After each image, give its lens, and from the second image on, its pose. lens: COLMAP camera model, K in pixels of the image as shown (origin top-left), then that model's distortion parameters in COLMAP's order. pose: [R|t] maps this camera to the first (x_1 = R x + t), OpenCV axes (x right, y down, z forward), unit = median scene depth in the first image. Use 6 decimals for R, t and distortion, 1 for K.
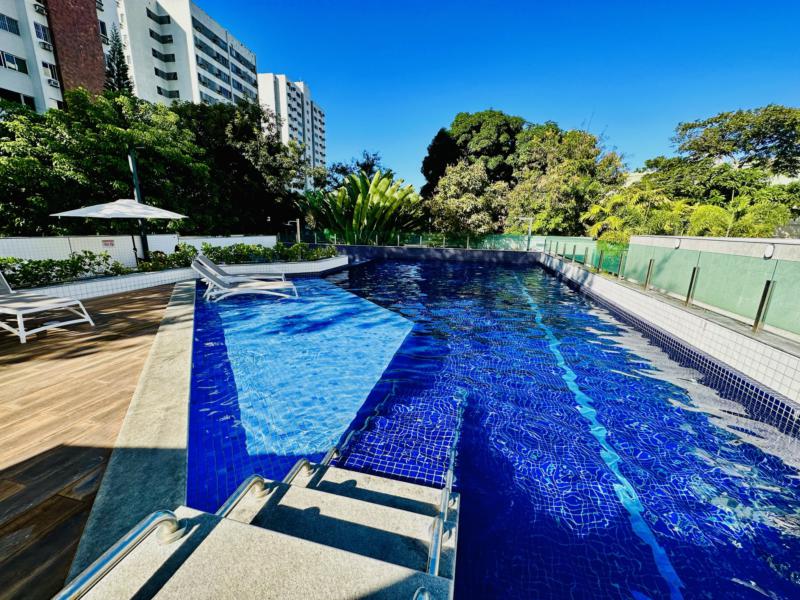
lens RADIAL K [[320.8, 0, 400.0], [0, 320.8, 300.0], [0, 0, 1]] dist [-0.000235, 0.000261]
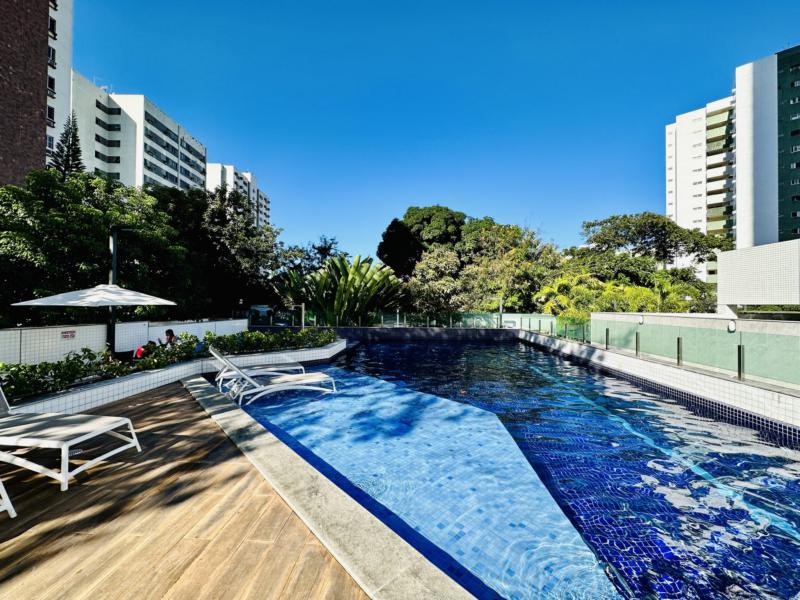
lens RADIAL K [[320.8, 0, 400.0], [0, 320.8, 300.0], [0, 0, 1]] dist [-0.000235, 0.000261]
pose [[0.982239, -0.010849, 0.187323, -0.118592], [0.054813, 0.971370, -0.231161, -0.014258], [-0.179452, 0.237323, 0.954712, 0.018853]]
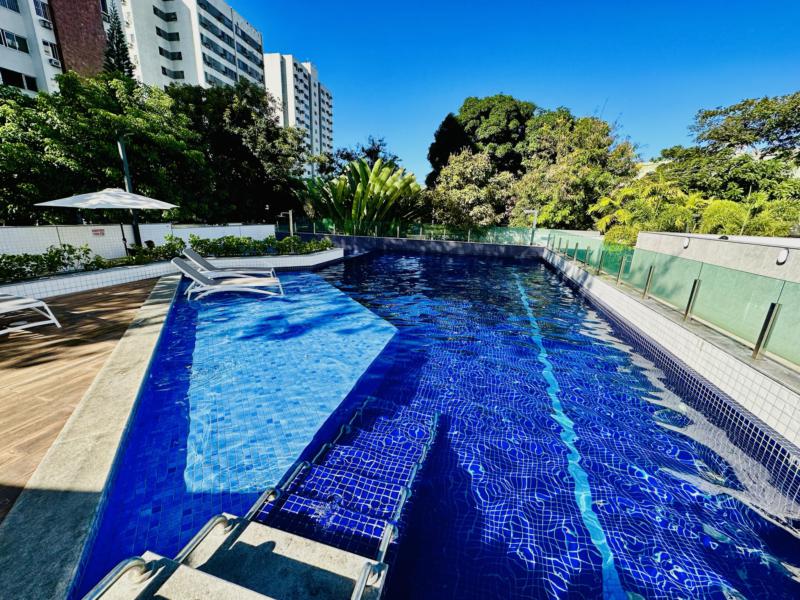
lens RADIAL K [[320.8, 0, 400.0], [0, 320.8, 300.0], [0, 0, 1]] dist [-0.000235, 0.000261]
pose [[0.999591, 0.021094, -0.019323, 0.020910], [-0.020316, 0.999008, 0.039618, -0.015060], [0.020139, -0.039209, 0.999028, 0.014015]]
